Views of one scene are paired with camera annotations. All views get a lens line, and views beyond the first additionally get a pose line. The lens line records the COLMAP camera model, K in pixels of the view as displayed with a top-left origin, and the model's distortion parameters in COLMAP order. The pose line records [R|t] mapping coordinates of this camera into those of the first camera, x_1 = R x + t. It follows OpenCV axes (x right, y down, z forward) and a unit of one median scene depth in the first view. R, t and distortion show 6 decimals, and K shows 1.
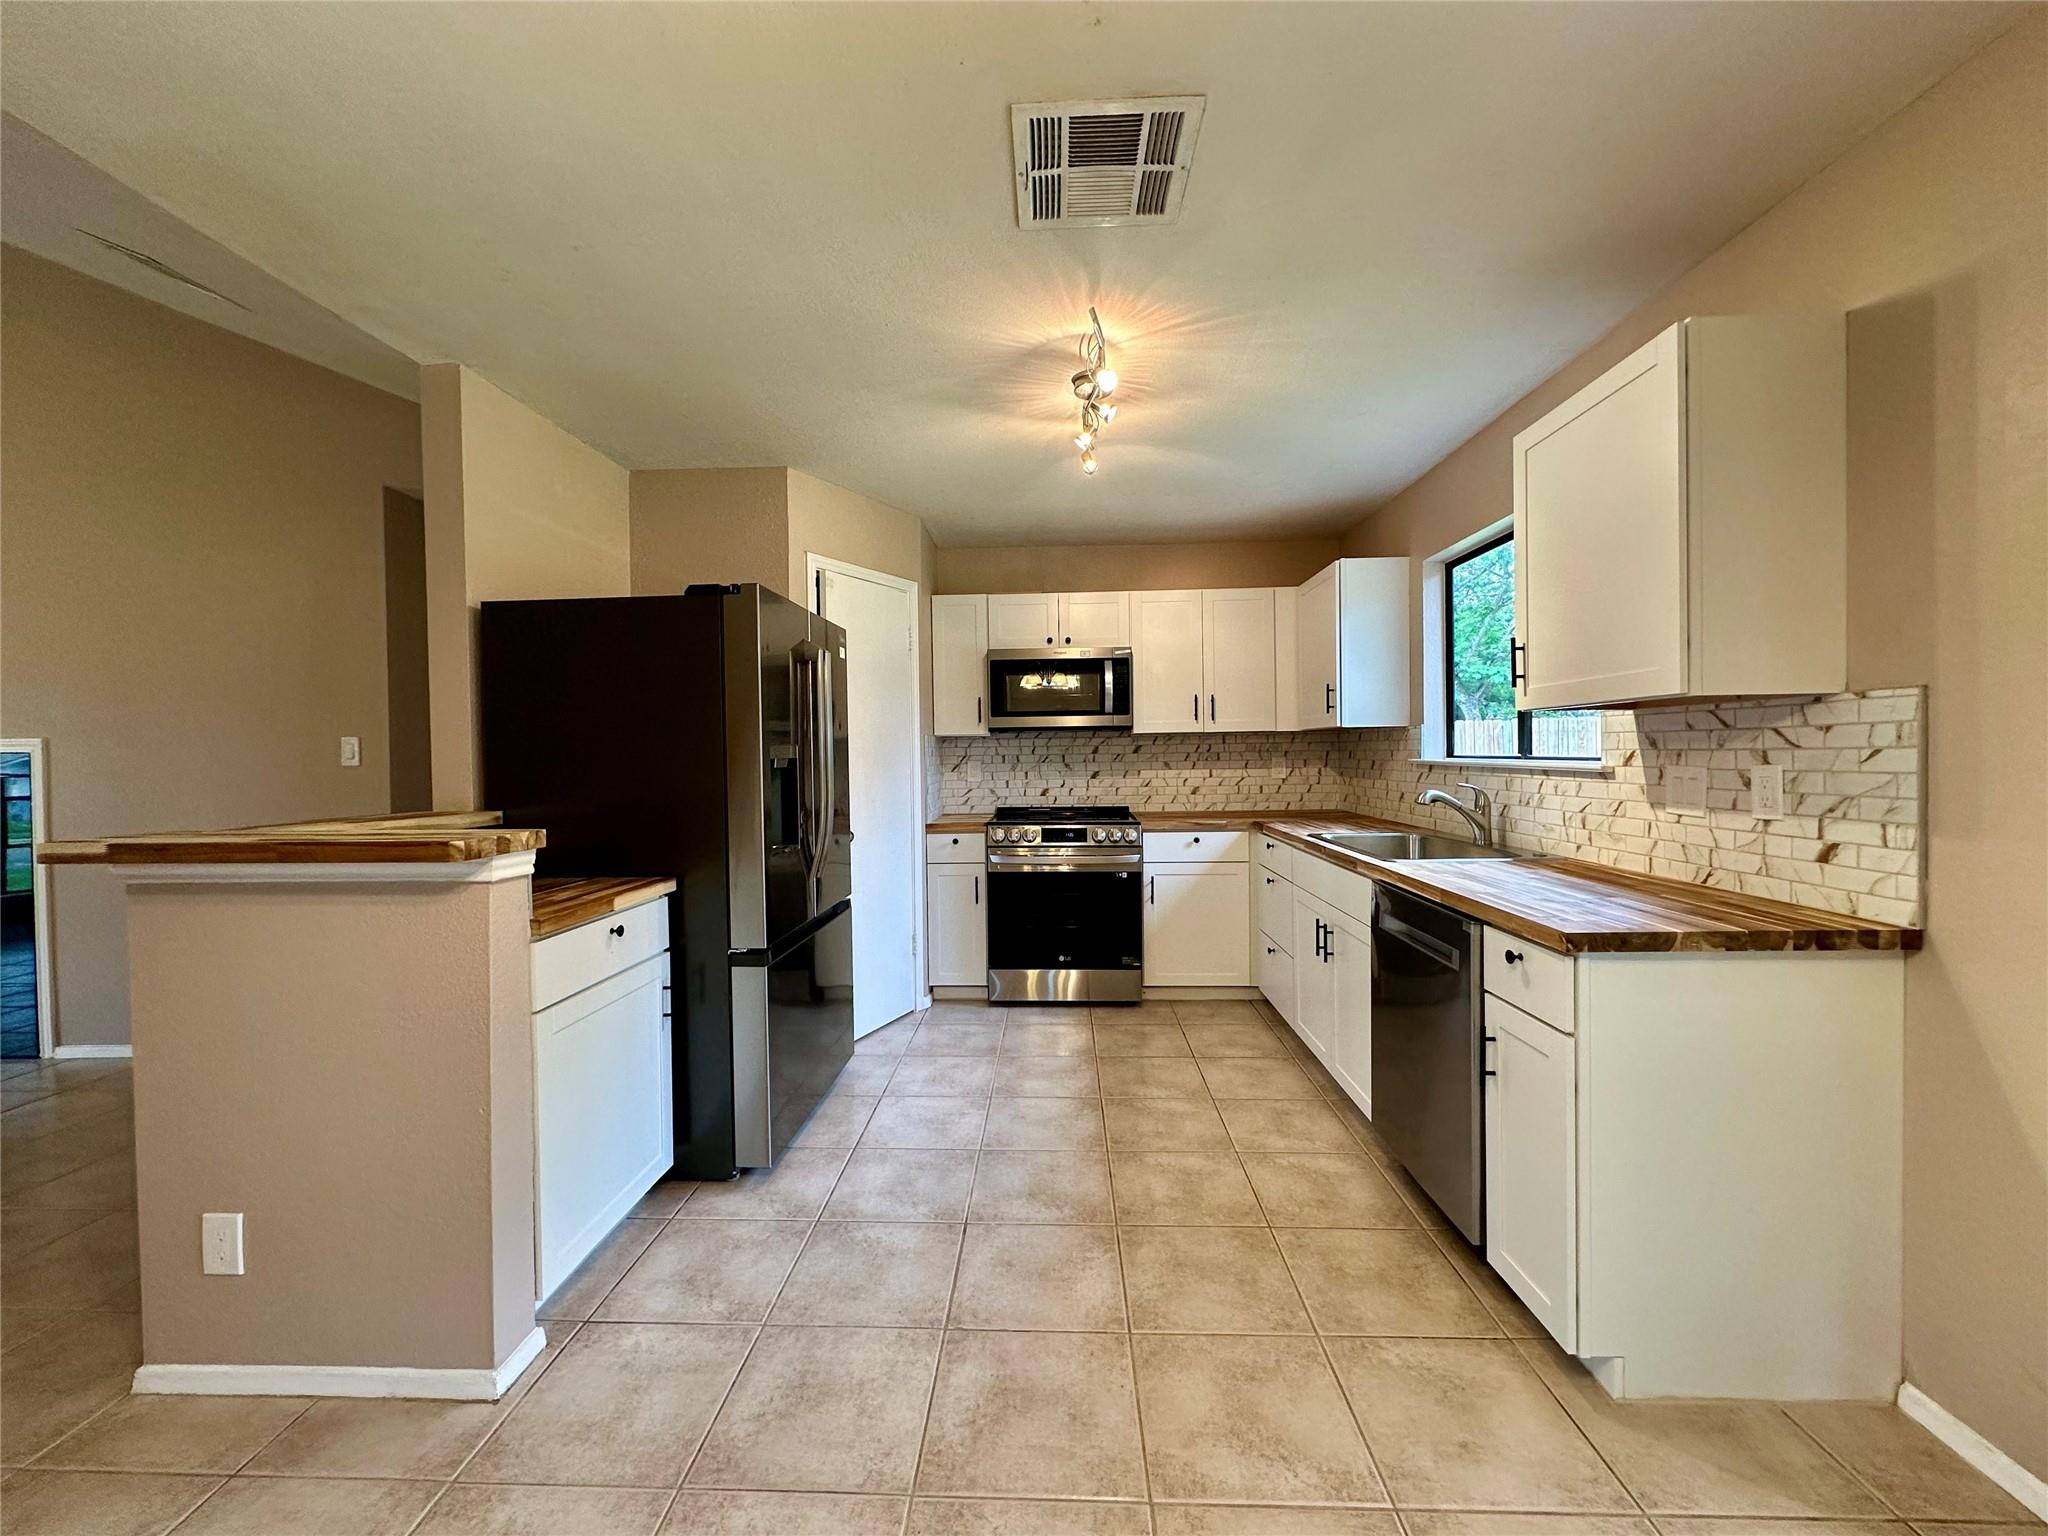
lens RADIAL K [[806.7, 0, 1033.7], [0, 806.7, 766.5], [0, 0, 1]] dist [-0.000097, -0.000215]
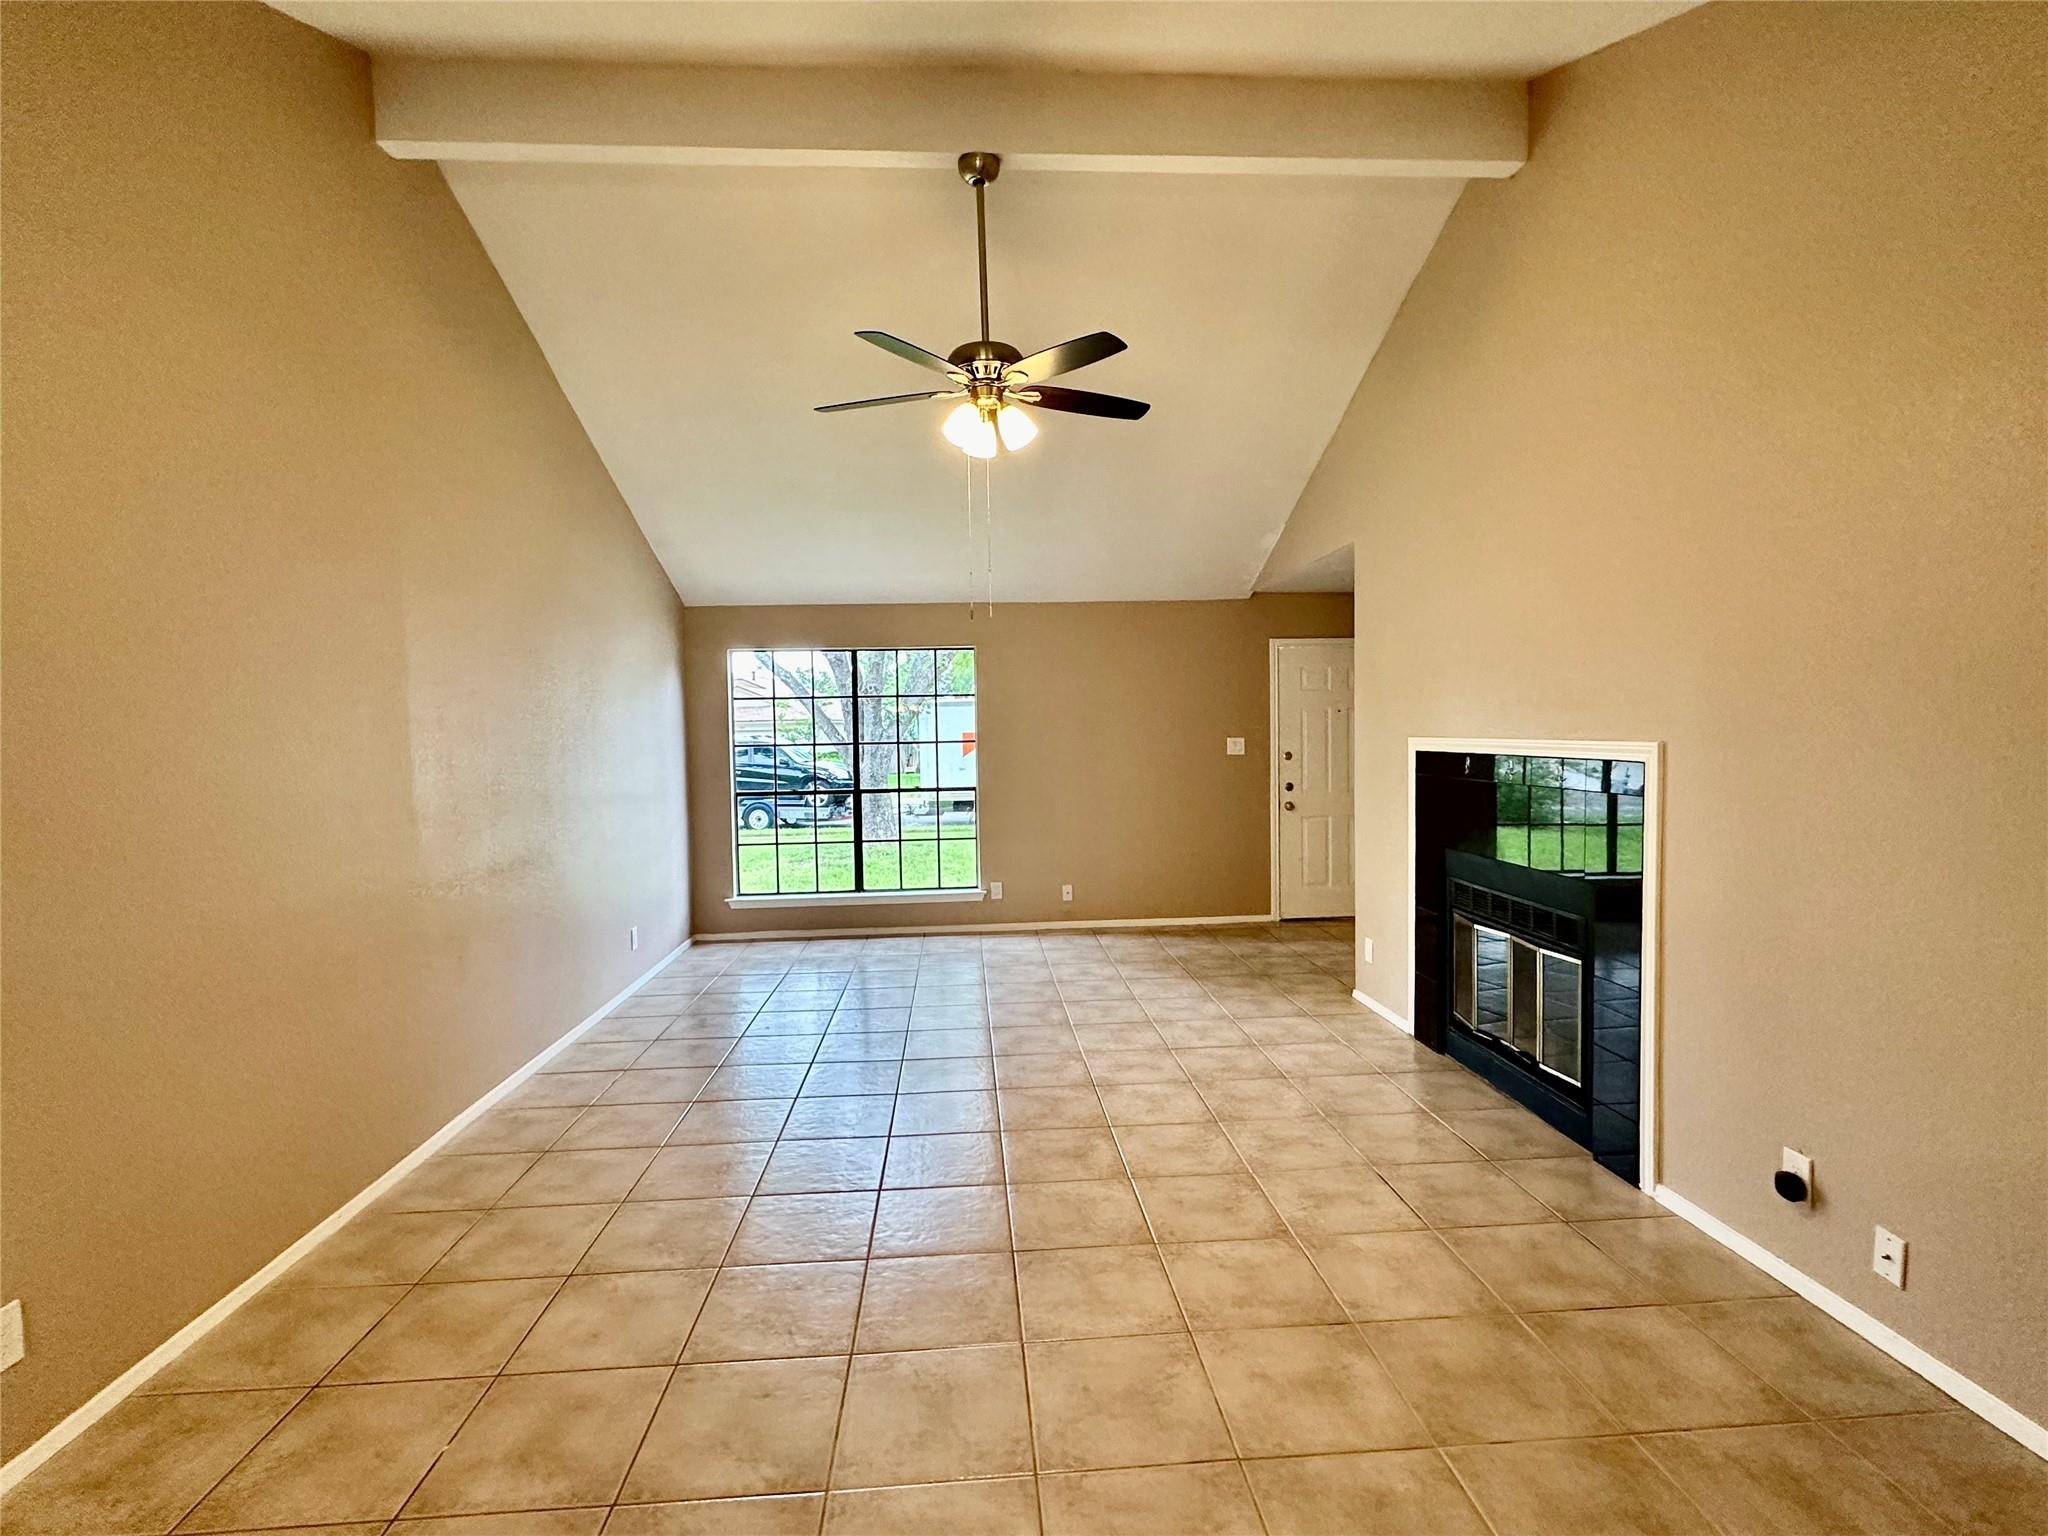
lens RADIAL K [[912.0, 0, 1027.2], [0, 912.0, 767.3], [0, 0, 1]] dist [0.004402, -0.000741]
pose [[0.113156, 0.057158, -0.991932, -0.727720], [0.004651, 0.998303, 0.058056, -0.088751], [0.993566, -0.011183, 0.112698, 0.528450]]
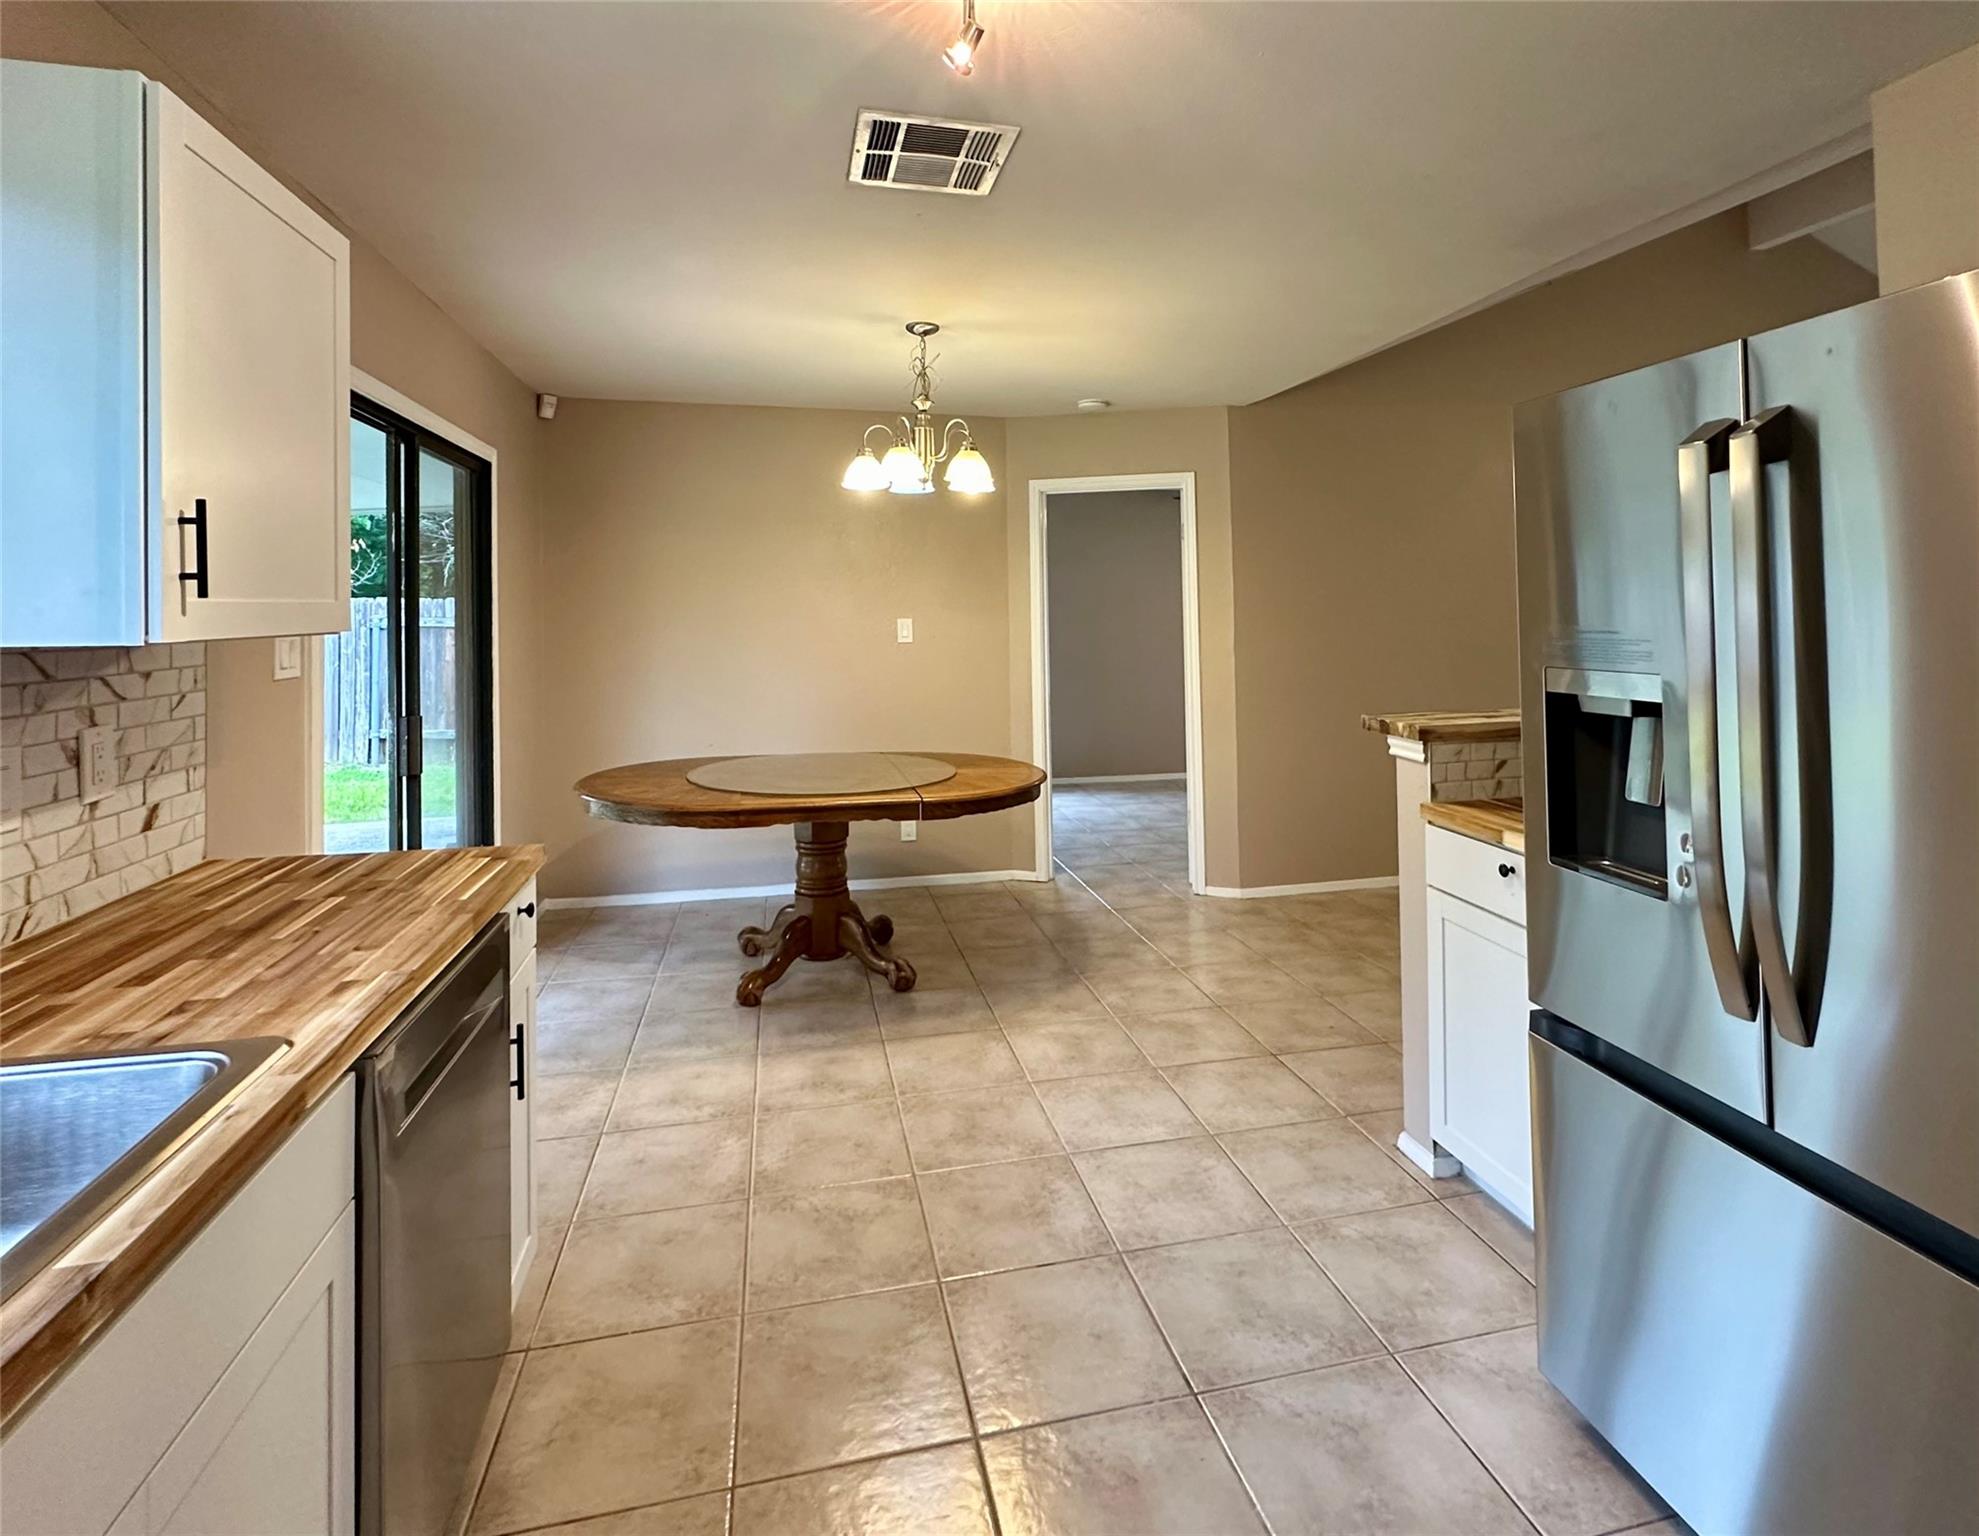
lens RADIAL K [[963.4, 0, 1008.7], [0, 963.4, 620.1], [0, 0, 1]] dist [-0.006551, -0.001624]
pose [[-0.964441, 0.007635, -0.264186, 0.253923], [0.001397, 0.999716, 0.023792, -0.092561], [0.264293, 0.022577, -0.964178, 1.590690]]
